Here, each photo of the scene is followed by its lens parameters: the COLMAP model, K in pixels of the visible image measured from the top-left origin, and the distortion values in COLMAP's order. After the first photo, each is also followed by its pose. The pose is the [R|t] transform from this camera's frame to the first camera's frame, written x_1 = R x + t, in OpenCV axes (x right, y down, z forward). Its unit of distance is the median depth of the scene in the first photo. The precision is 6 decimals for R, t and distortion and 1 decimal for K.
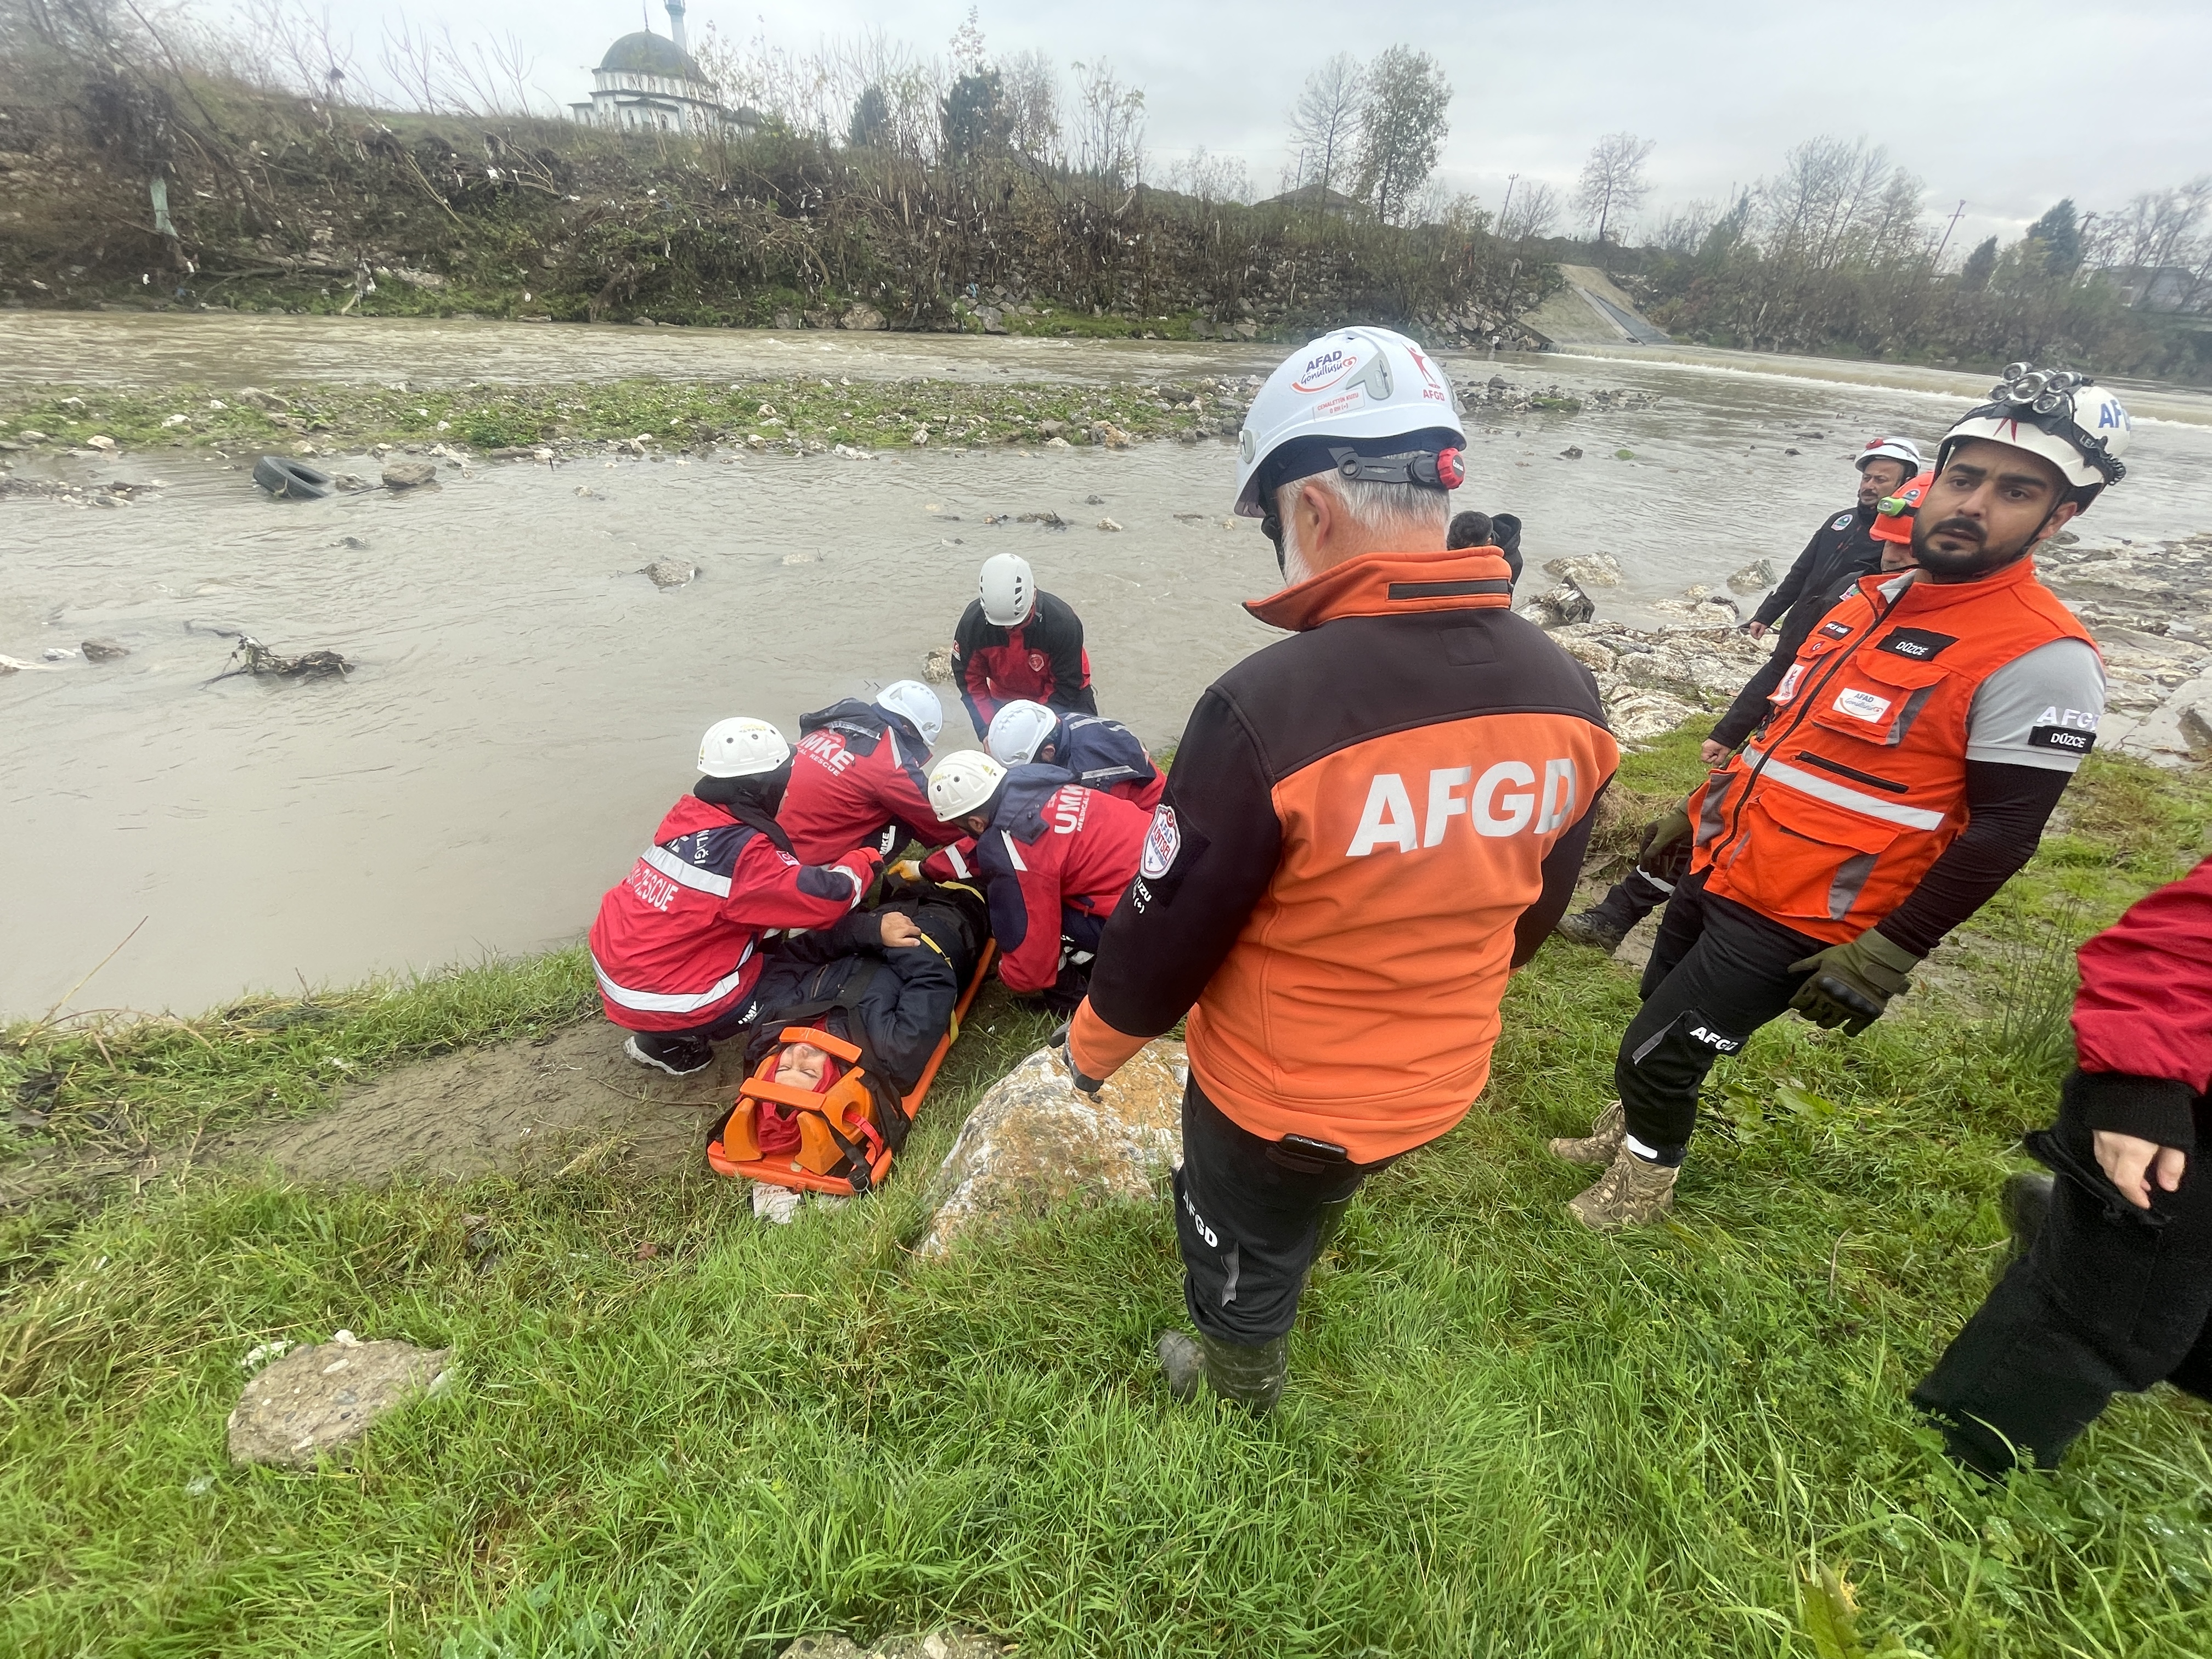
lens RADIAL K [[893.7, 0, 1108.4], [0, 893.7, 824.1], [0, 0, 1]] dist [-0.002808, -0.000169]
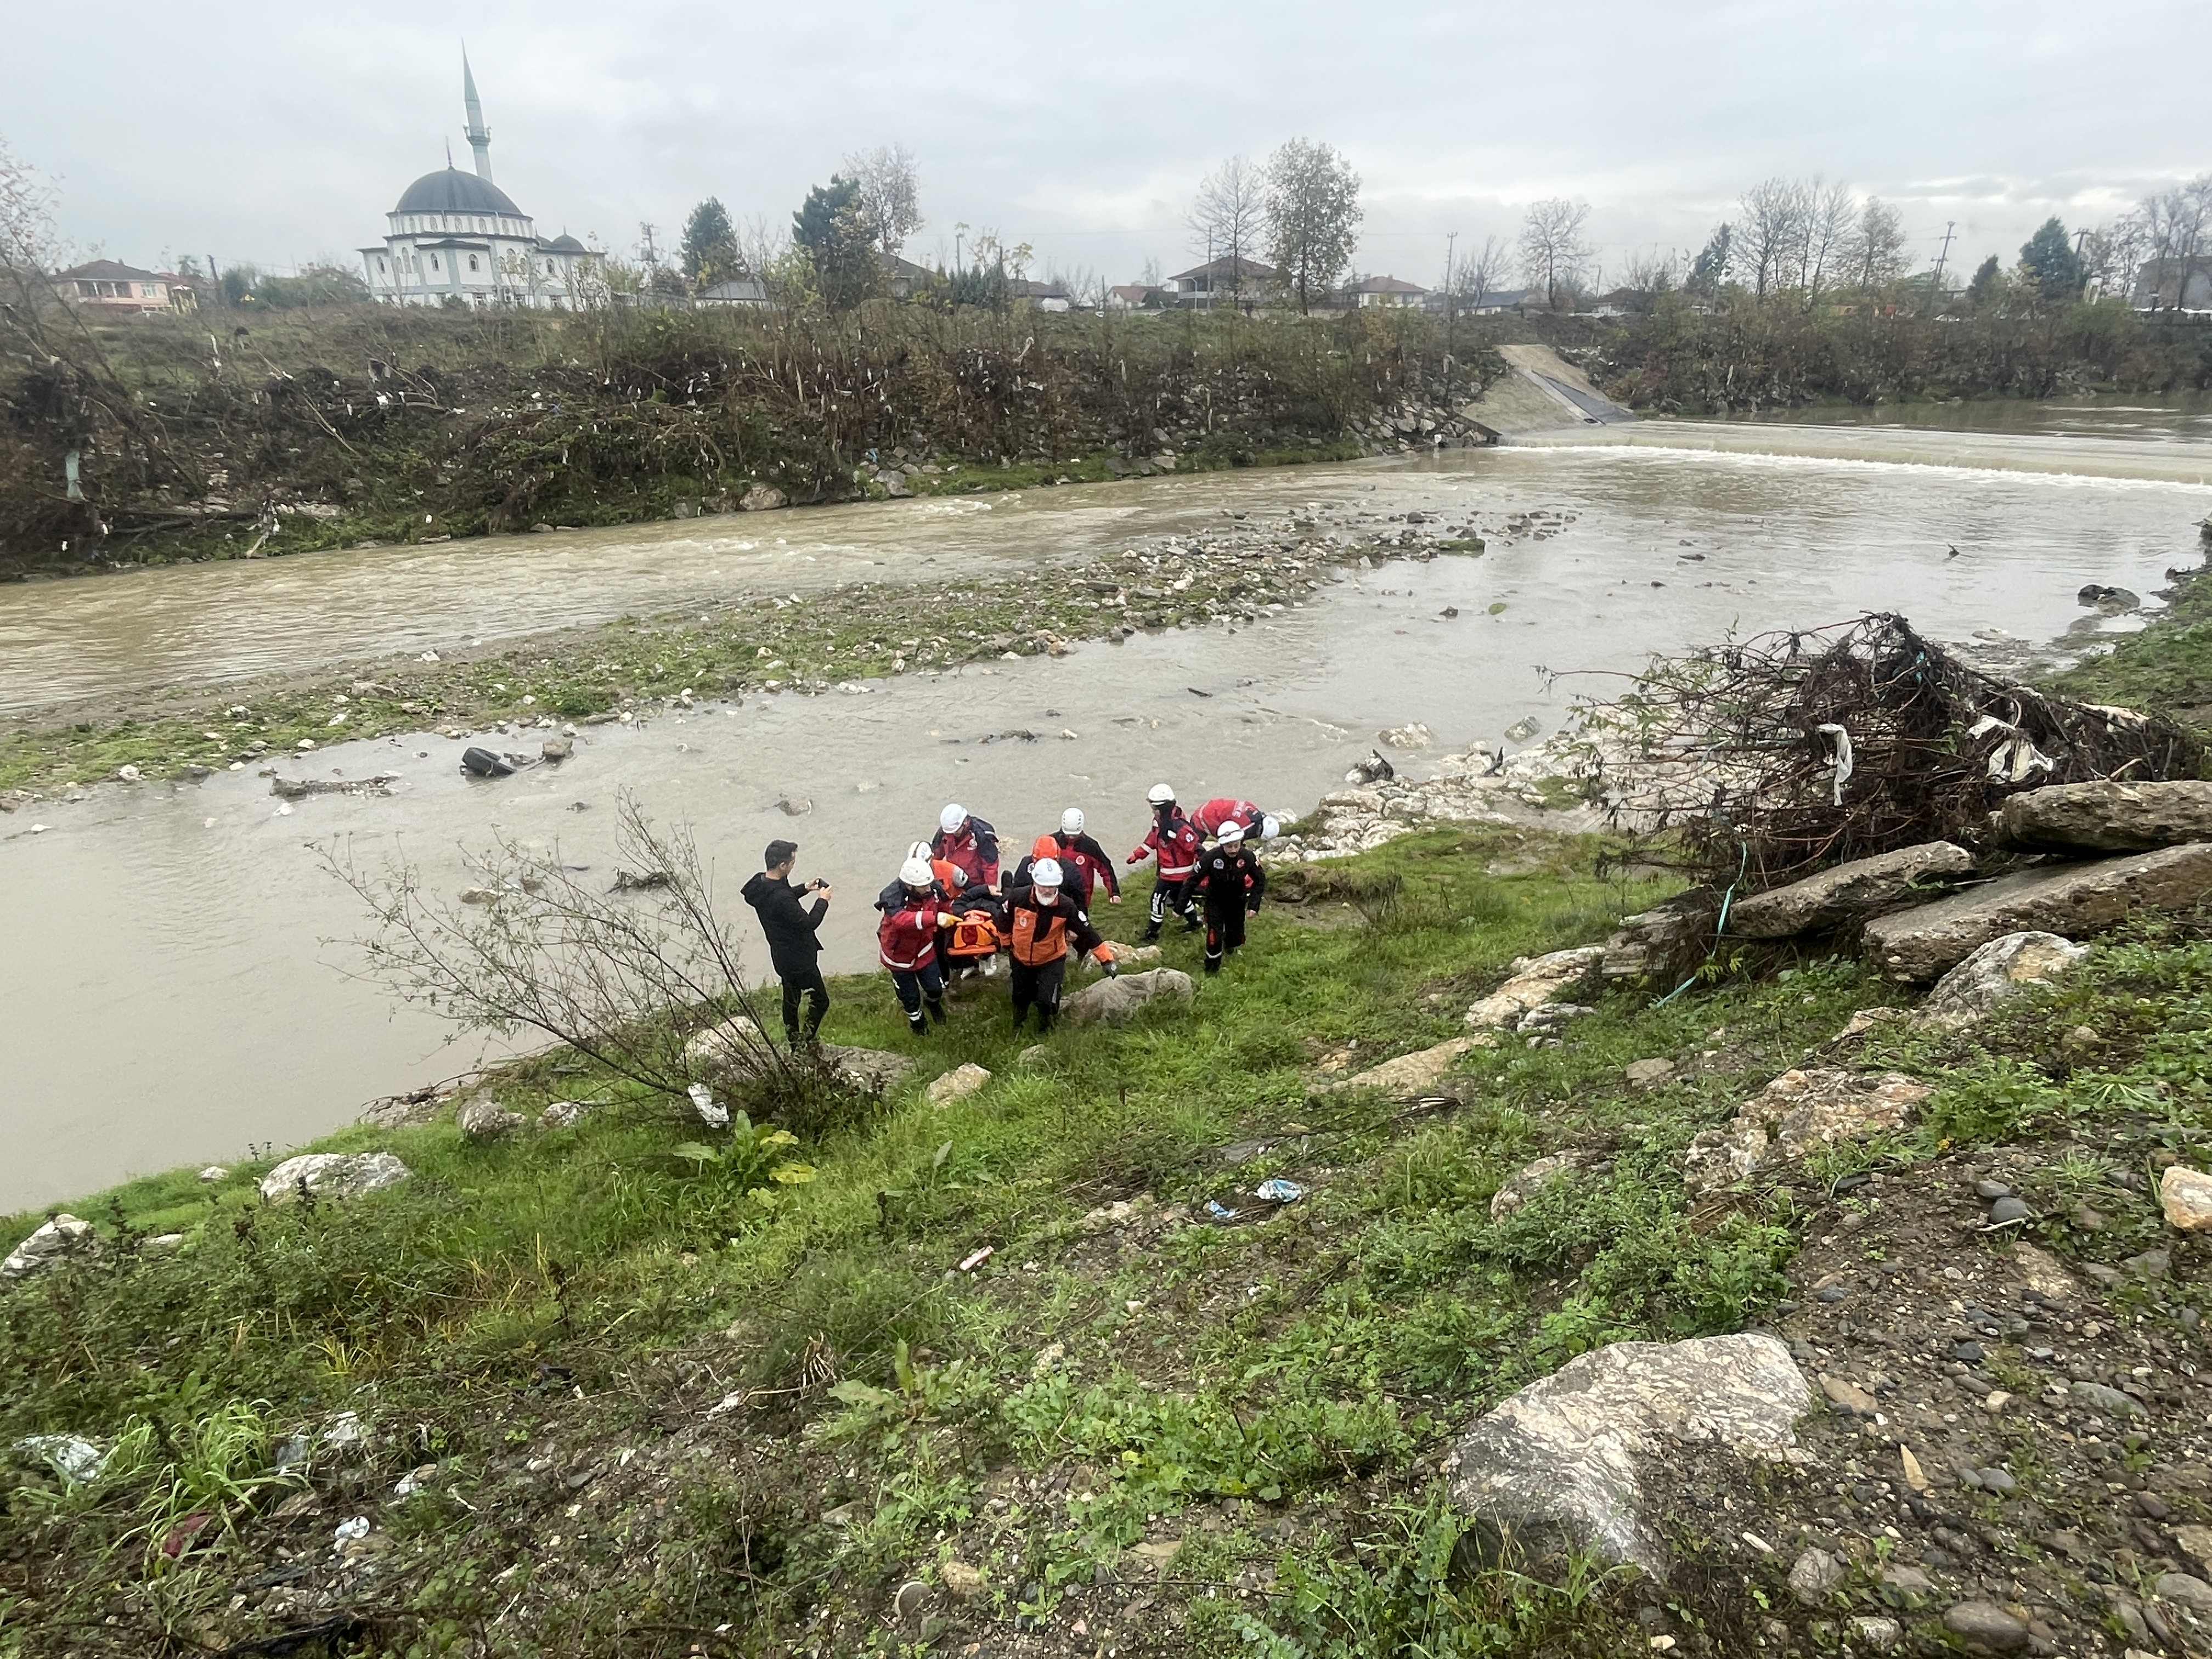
lens RADIAL K [[1232.2, 0, 1106.0], [0, 1232.2, 829.5], [0, 0, 1]] dist [-0.001861, -0.000451]
pose [[0.993761, -0.097754, 0.053693, -0.017637], [0.105471, 0.980213, -0.167508, 0.041351], [-0.036256, 0.172126, 0.984408, -0.264289]]
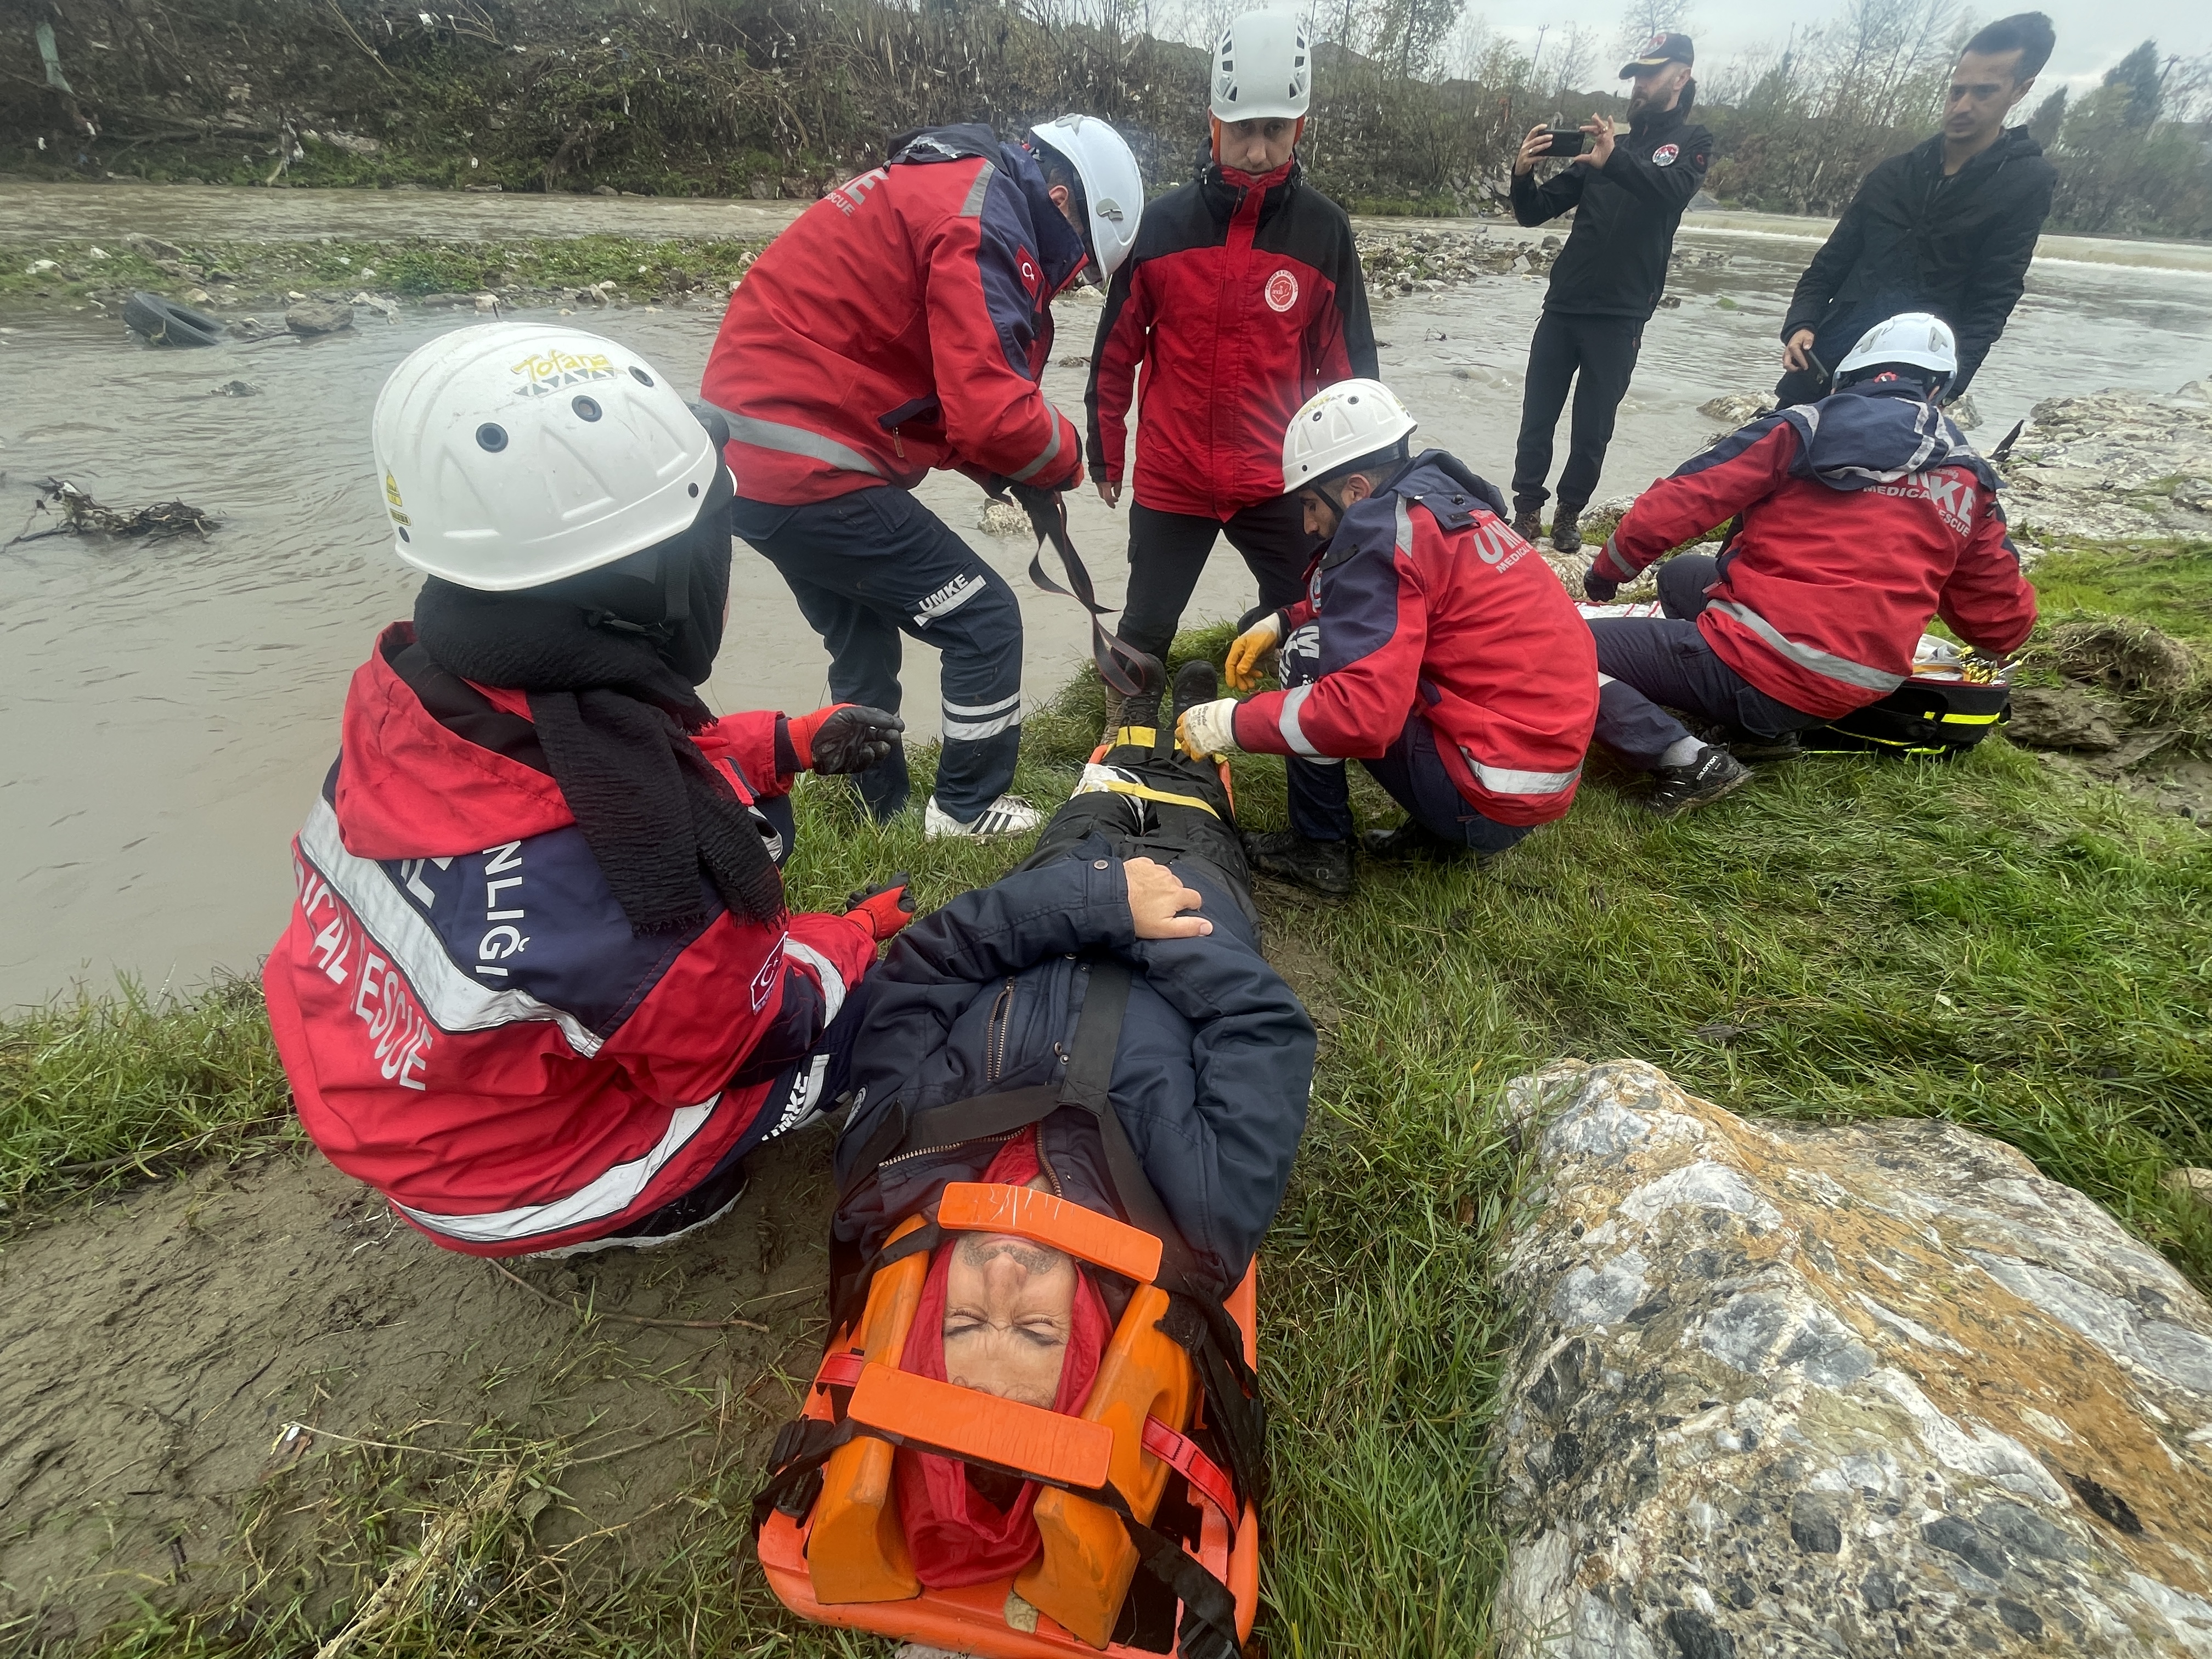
lens RADIAL K [[893.7, 0, 1108.4], [0, 893.7, 824.1], [0, 0, 1]] dist [-0.002808, -0.000169]
pose [[0.999836, -0.017776, -0.003430, -0.019314], [0.018011, 0.995857, 0.089131, 0.003281], [0.001832, -0.089178, 0.996014, 0.042892]]
